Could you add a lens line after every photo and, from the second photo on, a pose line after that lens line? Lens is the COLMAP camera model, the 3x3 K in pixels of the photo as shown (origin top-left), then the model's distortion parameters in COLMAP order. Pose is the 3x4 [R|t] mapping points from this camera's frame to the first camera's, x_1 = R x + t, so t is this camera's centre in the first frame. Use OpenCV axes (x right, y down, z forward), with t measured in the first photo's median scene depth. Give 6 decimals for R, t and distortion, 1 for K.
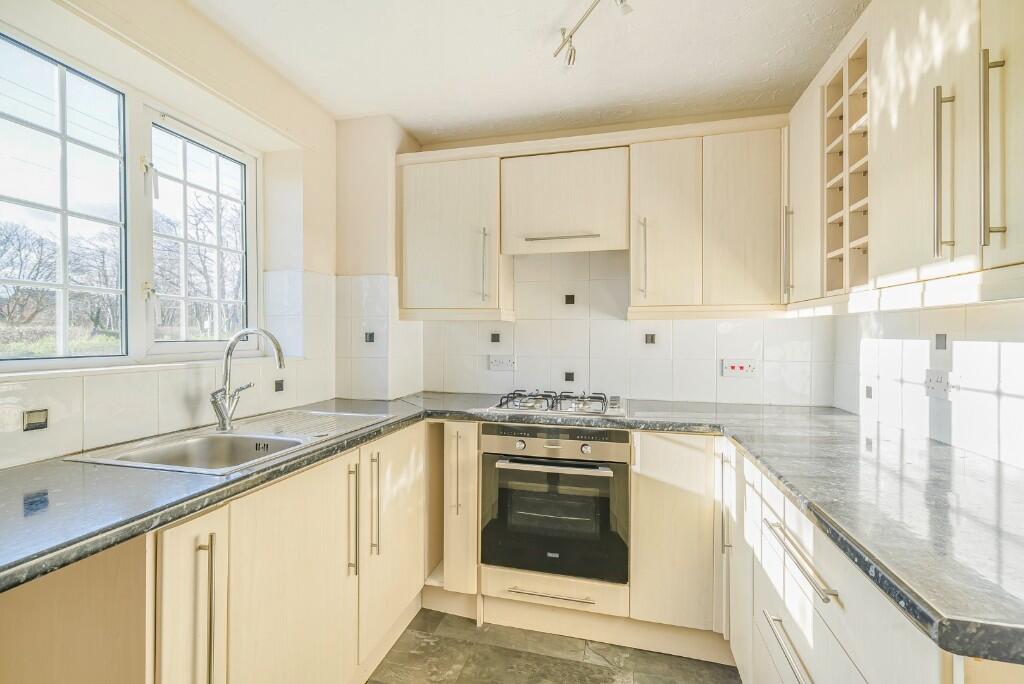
lens RADIAL K [[445.5, 0, 512.2], [0, 445.5, 341.6], [0, 0, 1]] dist [-0.000024, -0.000514]
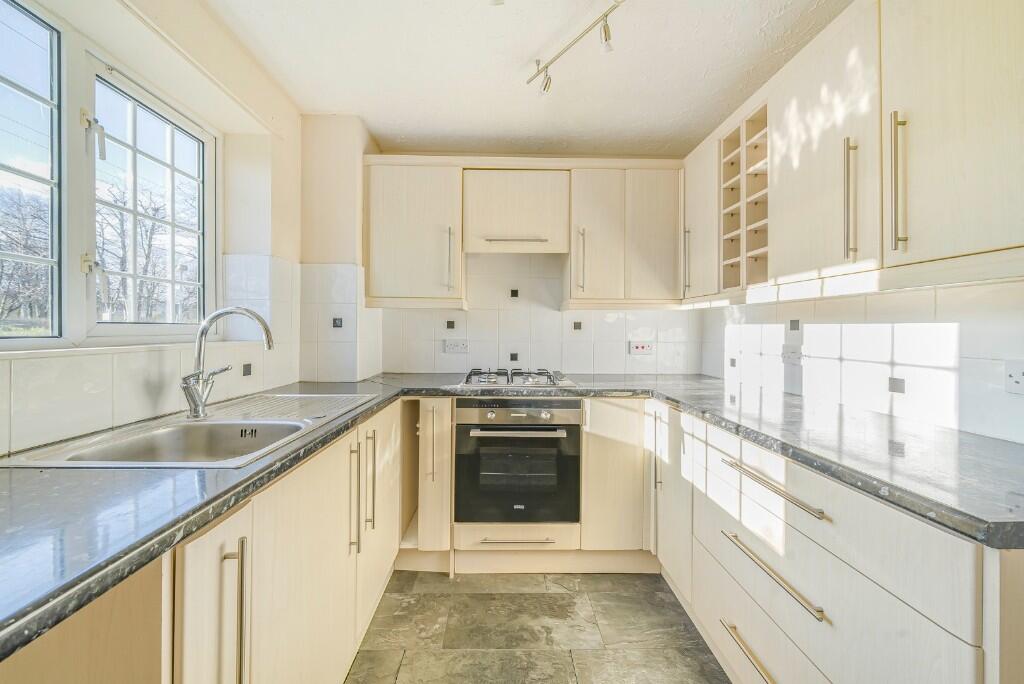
lens RADIAL K [[350.2, 0, 509.4], [0, 350.2, 332.8], [0, 0, 1]] dist [-0.006440, 0.000455]
pose [[0.965187, 0.000305, 0.261560, -0.189066], [0.000602, 0.999994, -0.003388, 0.023320], [-0.261559, 0.003428, 0.965181, 0.120341]]
